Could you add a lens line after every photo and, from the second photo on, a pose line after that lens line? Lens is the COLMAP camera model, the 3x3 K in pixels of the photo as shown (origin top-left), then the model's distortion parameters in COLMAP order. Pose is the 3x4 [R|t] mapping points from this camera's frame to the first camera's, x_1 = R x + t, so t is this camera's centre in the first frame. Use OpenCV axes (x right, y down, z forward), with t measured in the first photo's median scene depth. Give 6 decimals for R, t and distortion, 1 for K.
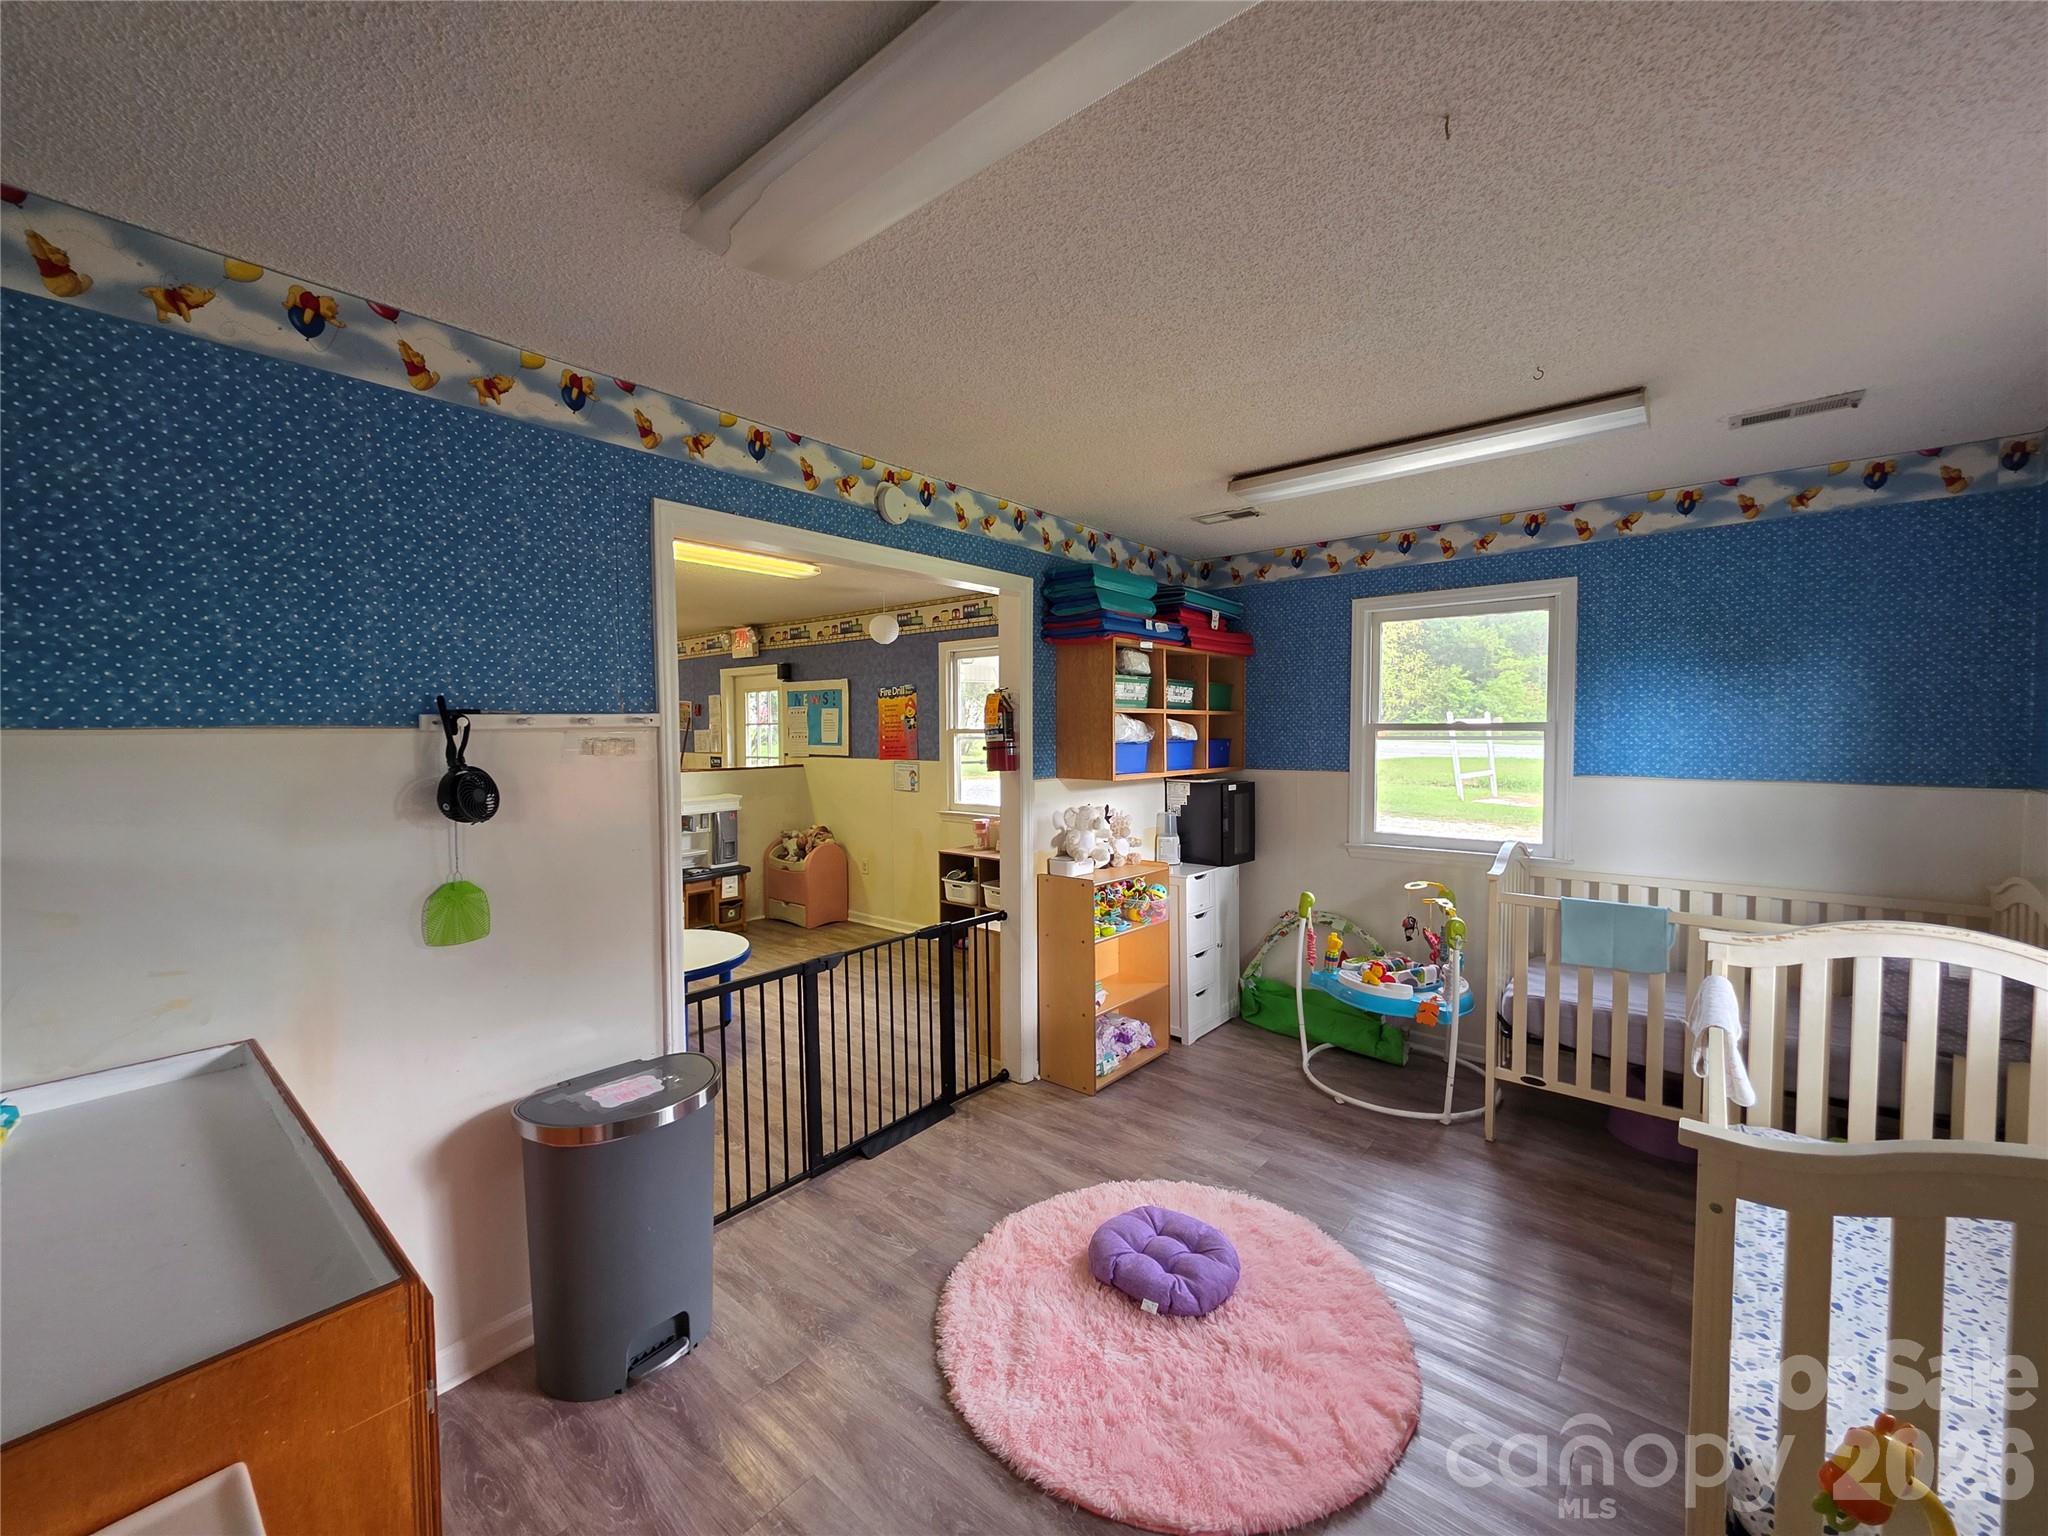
lens RADIAL K [[822.6, 0, 1032.0], [0, 822.6, 766.1], [0, 0, 1]] dist [0.001651, -0.000135]
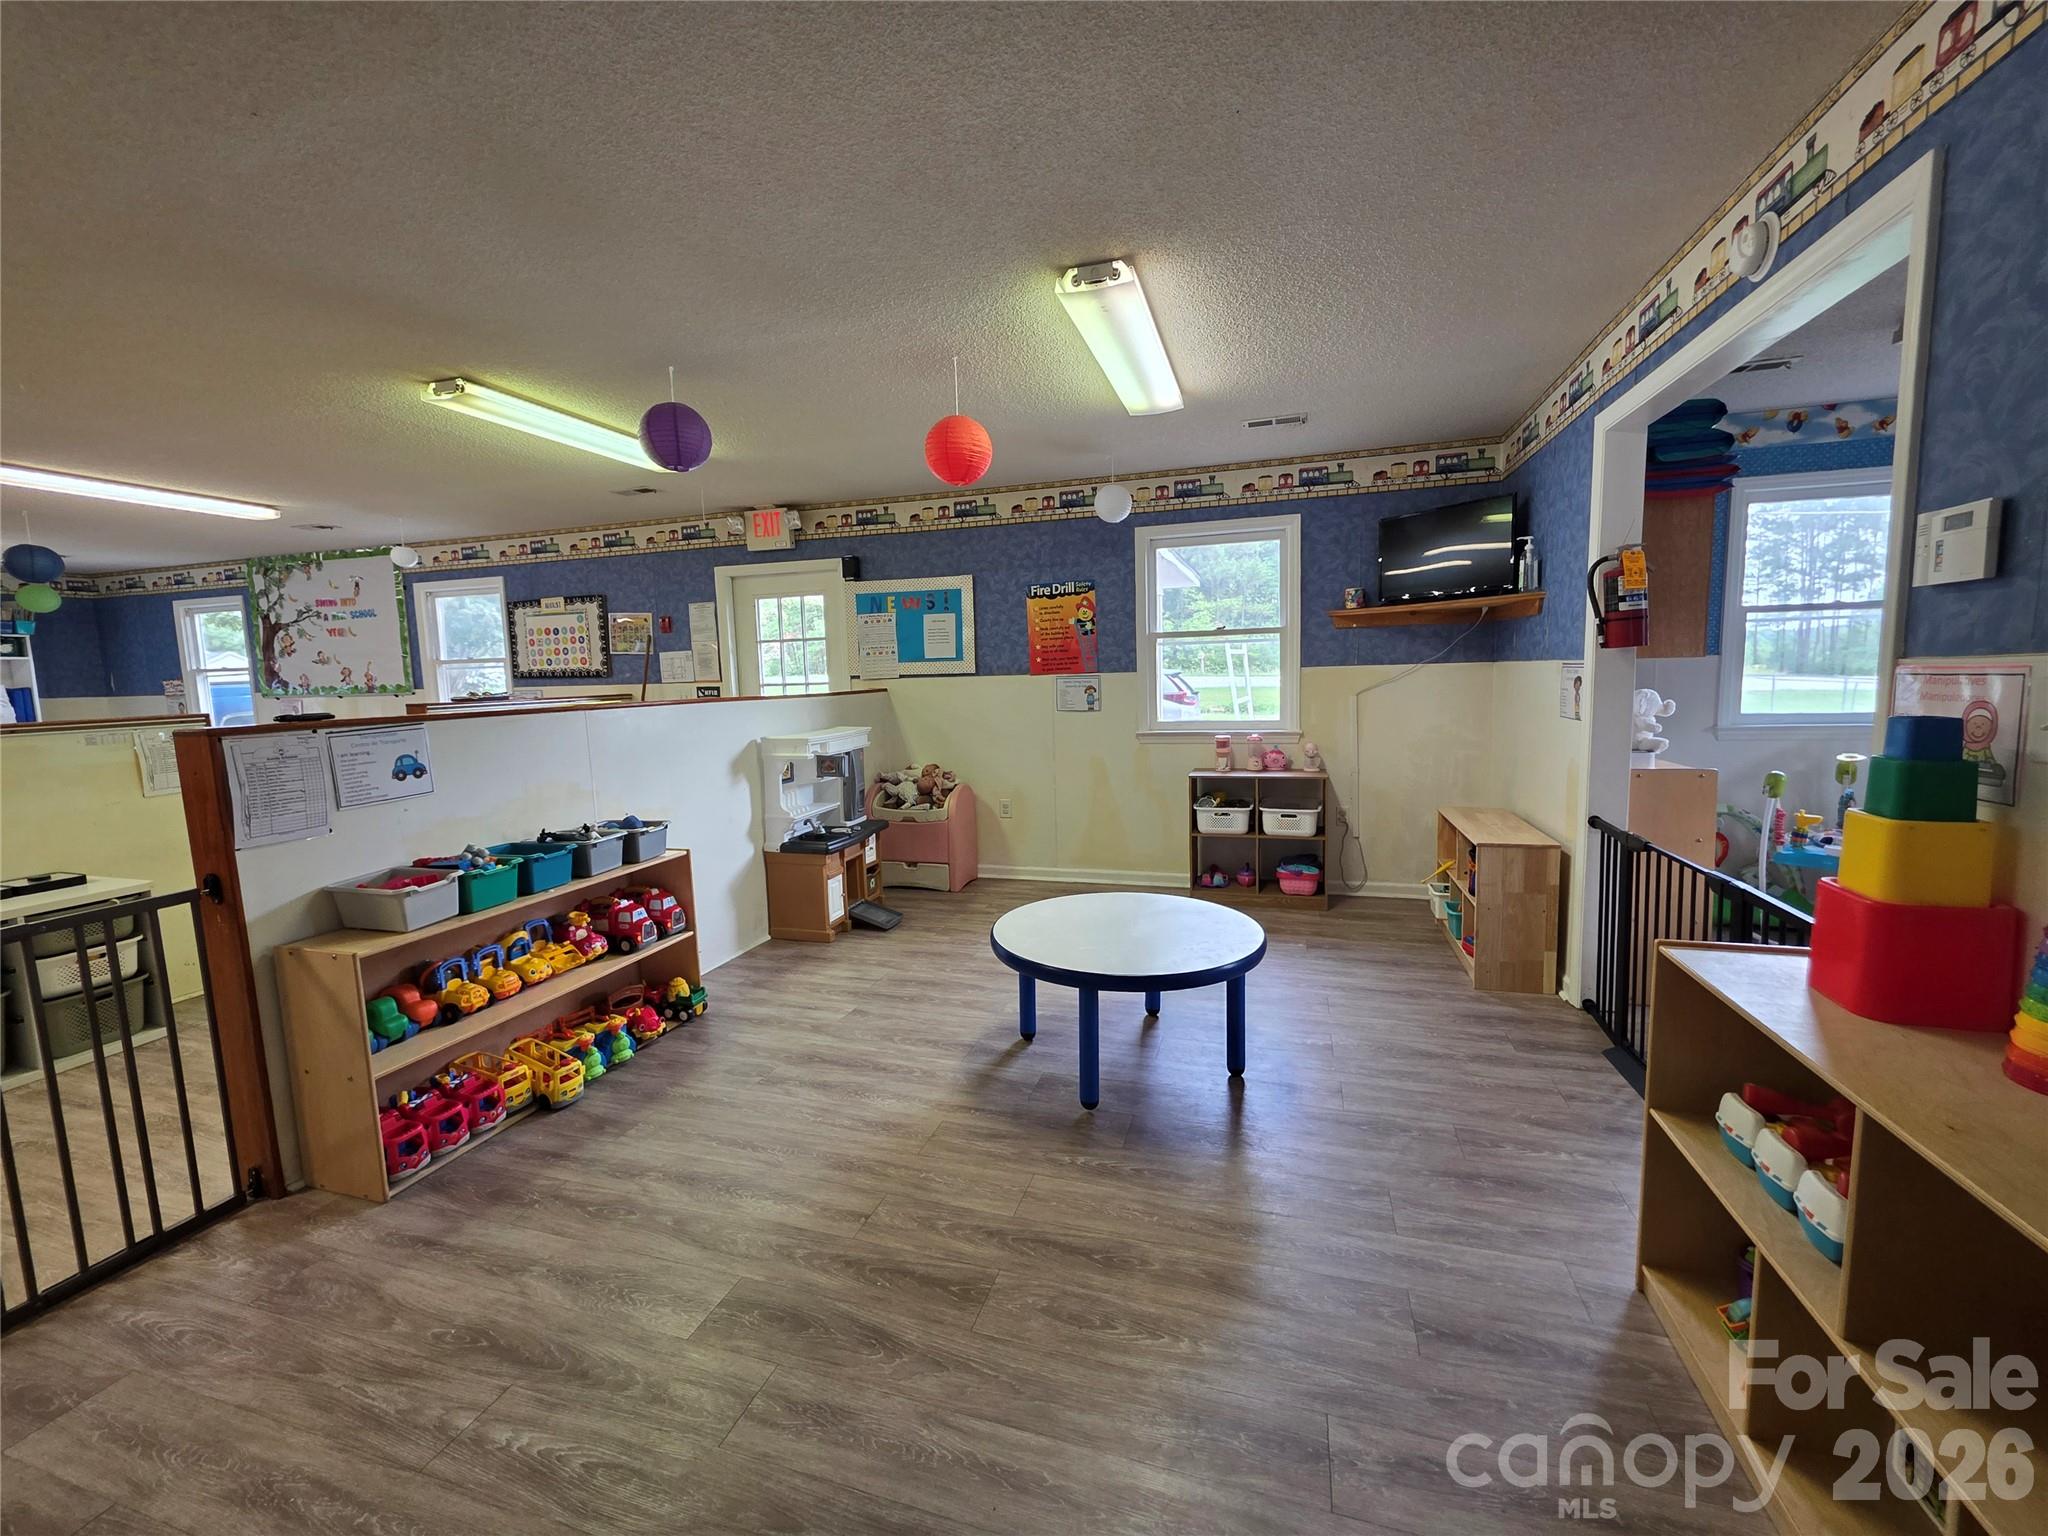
lens RADIAL K [[822.6, 0, 1032.0], [0, 822.6, 766.1], [0, 0, 1]] dist [0.001651, -0.000135]
pose [[0.922776, -0.066218, 0.379604, -0.501090], [0.041774, 0.996509, 0.072285, 0.022919], [-0.383065, -0.050845, 0.922321, 0.247965]]
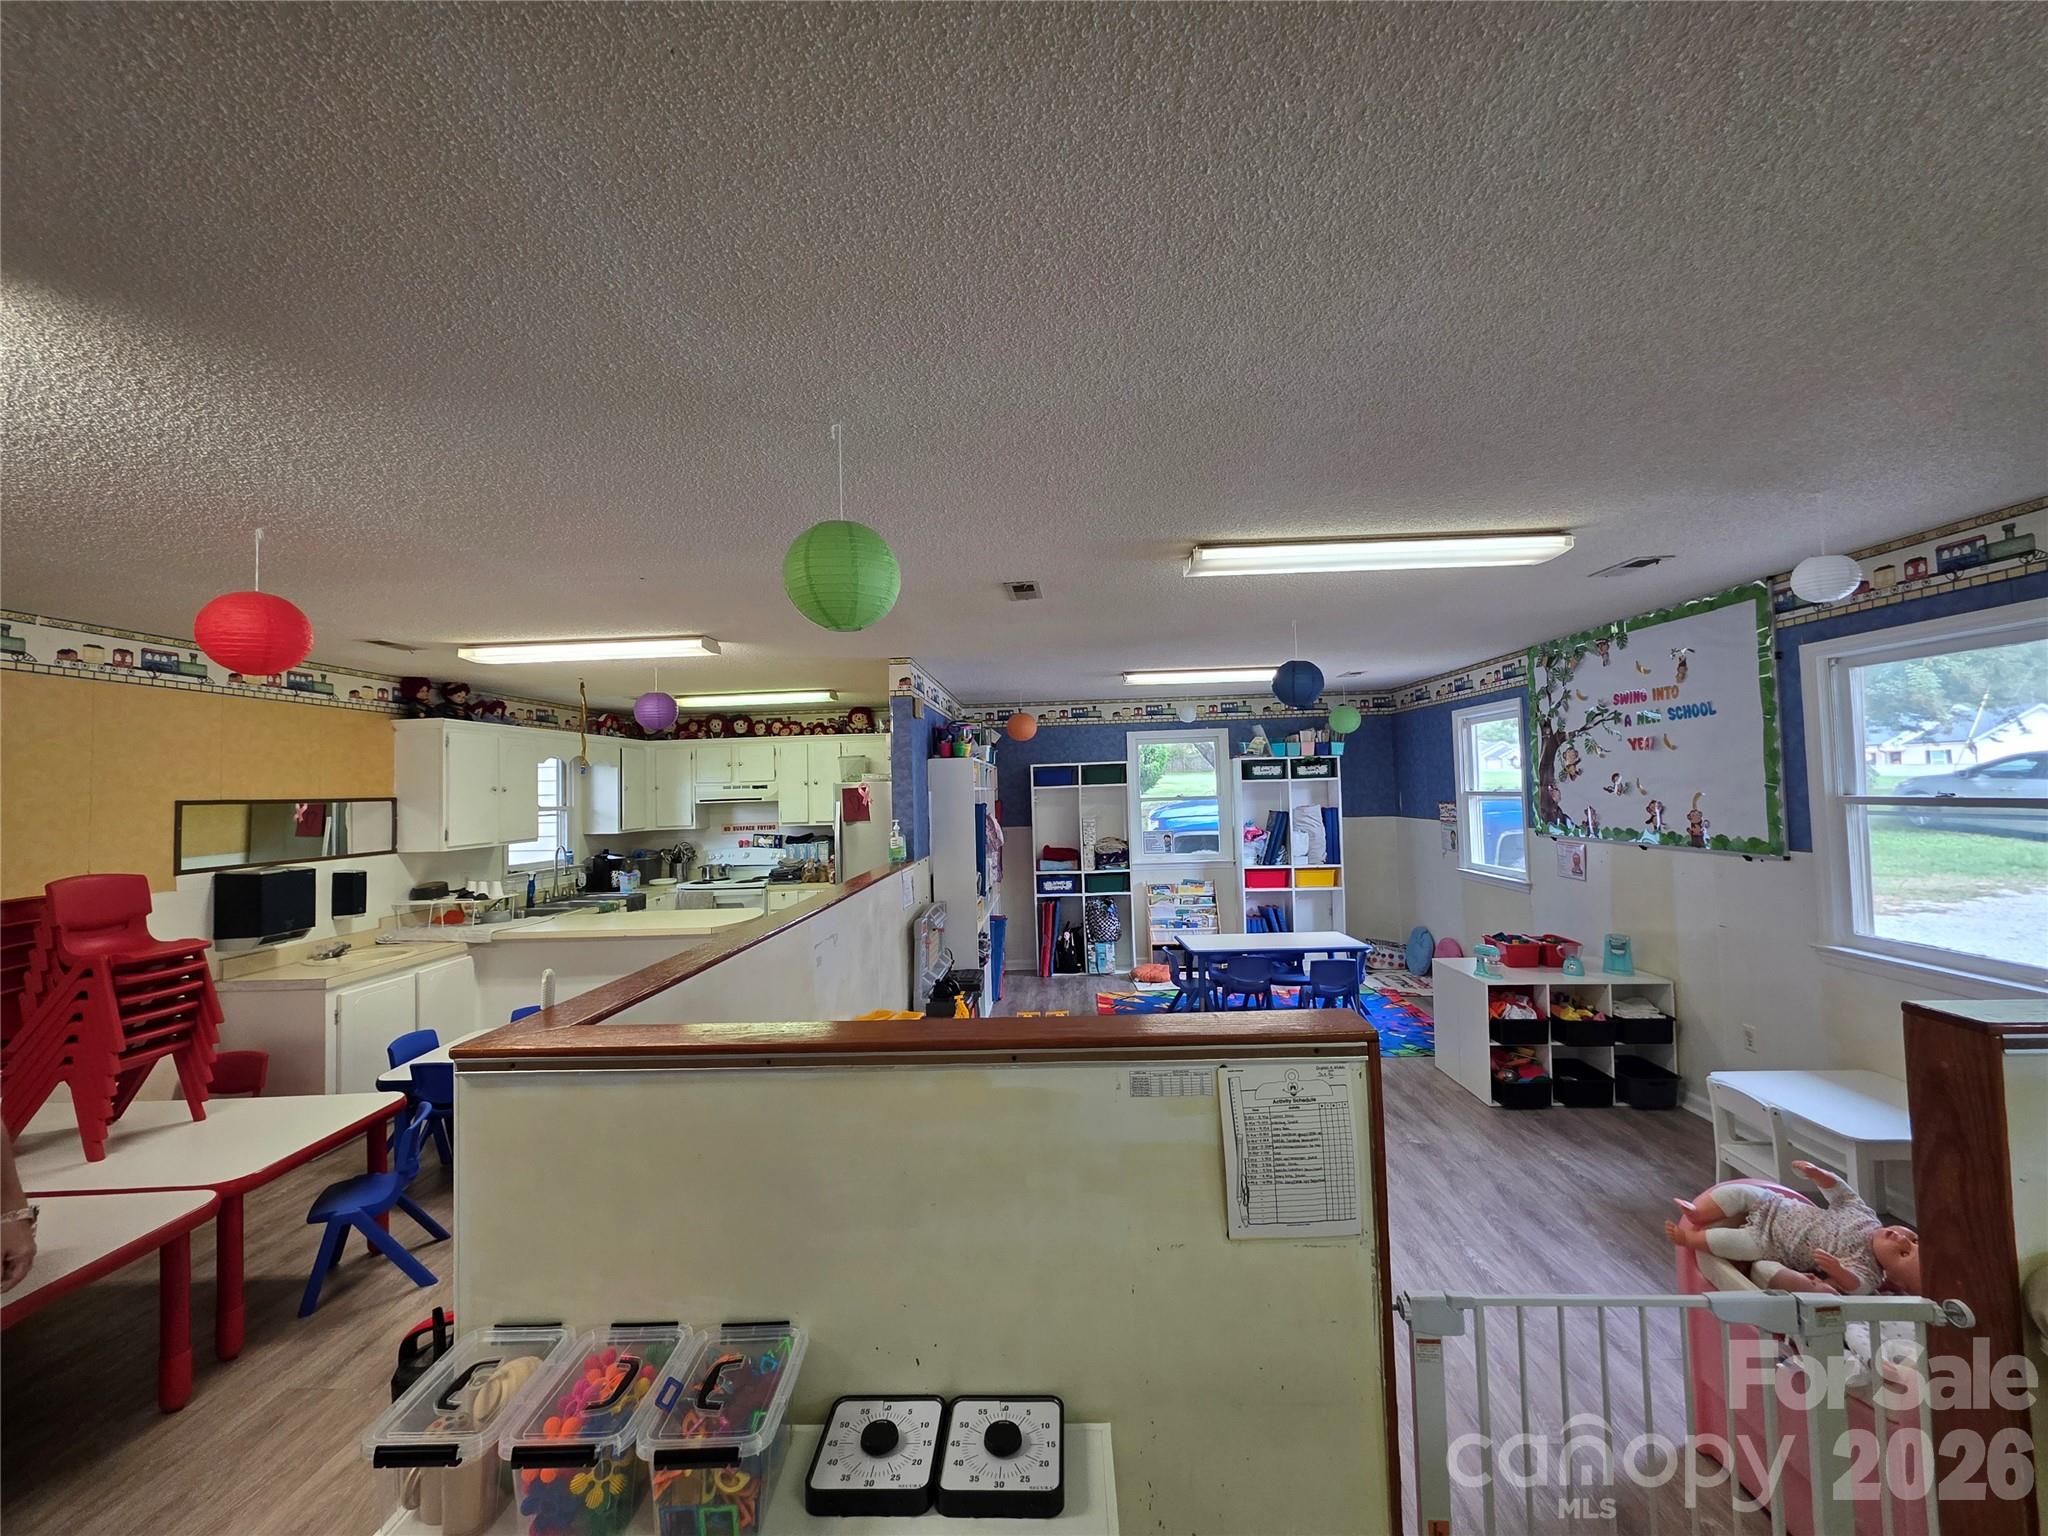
lens RADIAL K [[817.1, 0, 1021.2], [0, 817.1, 761.2], [0, 0, 1]] dist [0.001760, -0.000526]
pose [[0.600965, -0.047994, -0.797833, -0.696422], [0.001084, 0.998244, -0.059234, -0.059248], [0.799275, 0.034733, 0.599961, 0.802840]]
